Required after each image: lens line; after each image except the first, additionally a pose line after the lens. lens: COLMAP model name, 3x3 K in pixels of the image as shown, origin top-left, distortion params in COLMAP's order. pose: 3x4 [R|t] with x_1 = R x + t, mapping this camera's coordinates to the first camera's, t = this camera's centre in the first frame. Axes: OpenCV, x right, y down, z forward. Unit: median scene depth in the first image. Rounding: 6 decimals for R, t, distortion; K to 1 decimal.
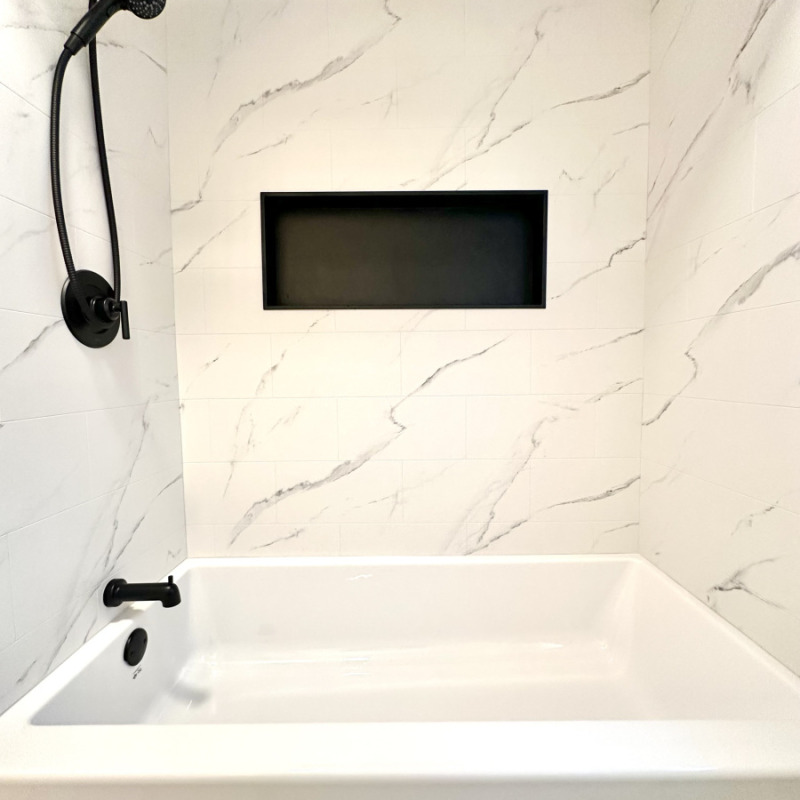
lens RADIAL K [[428.0, 0, 399.6], [0, 428.0, 399.4], [0, 0, 1]] dist [-0.002177, 0.000095]
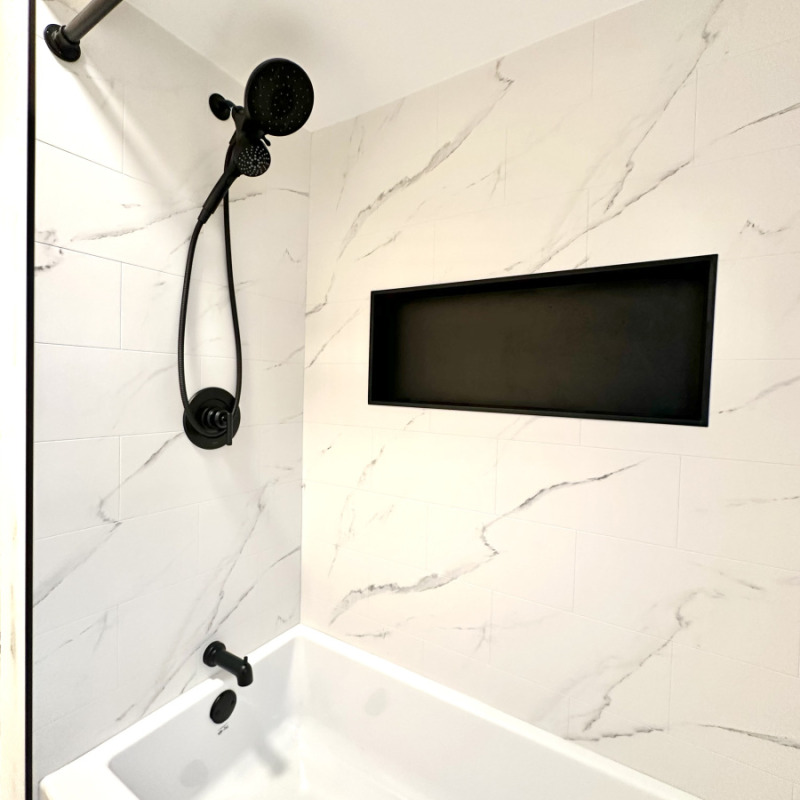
lens RADIAL K [[428.0, 0, 398.9], [0, 428.0, 399.2], [0, 0, 1]] dist [-0.002177, 0.000095]
pose [[0.849782, 0.050384, -0.524721, 0.286283], [-0.071829, 0.997205, -0.020574, -0.212465], [0.522218, 0.055173, 0.851026, 0.177623]]
